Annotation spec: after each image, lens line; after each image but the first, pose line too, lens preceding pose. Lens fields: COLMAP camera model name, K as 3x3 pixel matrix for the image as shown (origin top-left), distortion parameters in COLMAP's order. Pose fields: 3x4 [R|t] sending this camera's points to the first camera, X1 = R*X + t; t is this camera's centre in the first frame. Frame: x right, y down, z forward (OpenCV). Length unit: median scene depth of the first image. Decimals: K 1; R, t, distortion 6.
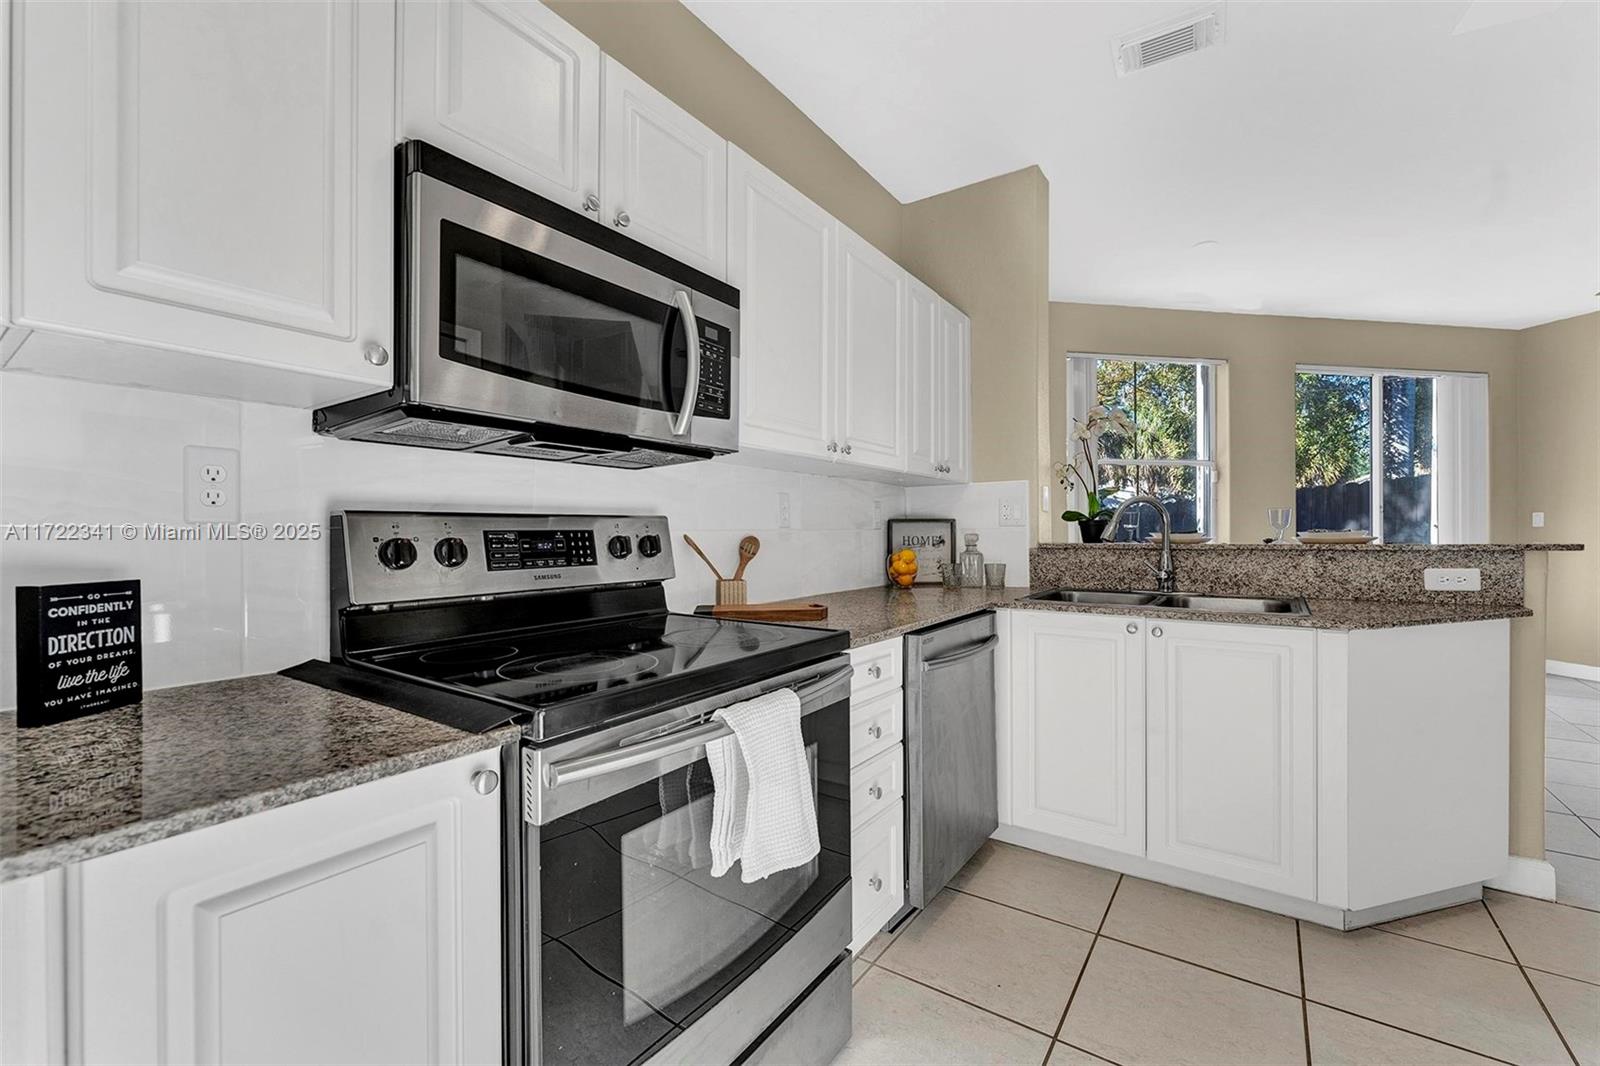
lens RADIAL K [[657.7, 0, 800.0], [0, 657.7, 533.0], [0, 0, 1]] dist [-0.003717, -0.000268]
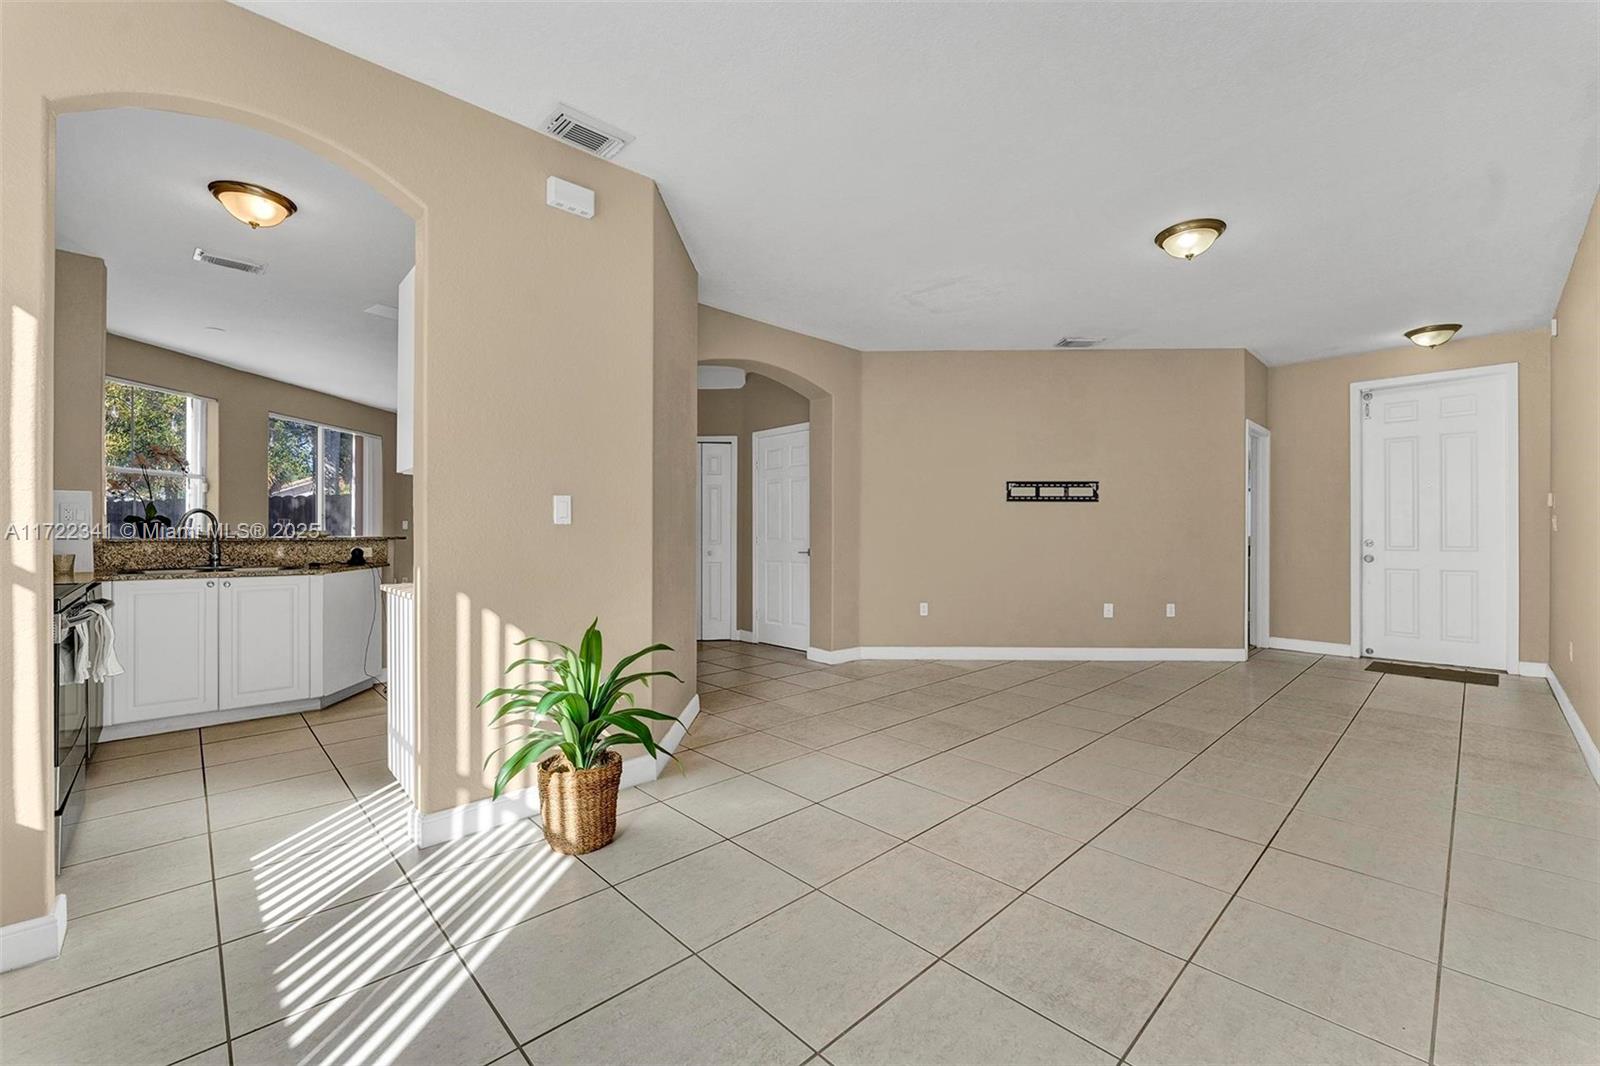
lens RADIAL K [[657.7, 0, 800.0], [0, 657.7, 533.0], [0, 0, 1]] dist [-0.003717, -0.000268]
pose [[0.199743, 0.001082, 0.979848, -0.772725], [-0.003403, 0.999994, -0.000410, -0.000823], [-0.979842, -0.003253, 0.199745, -0.782294]]
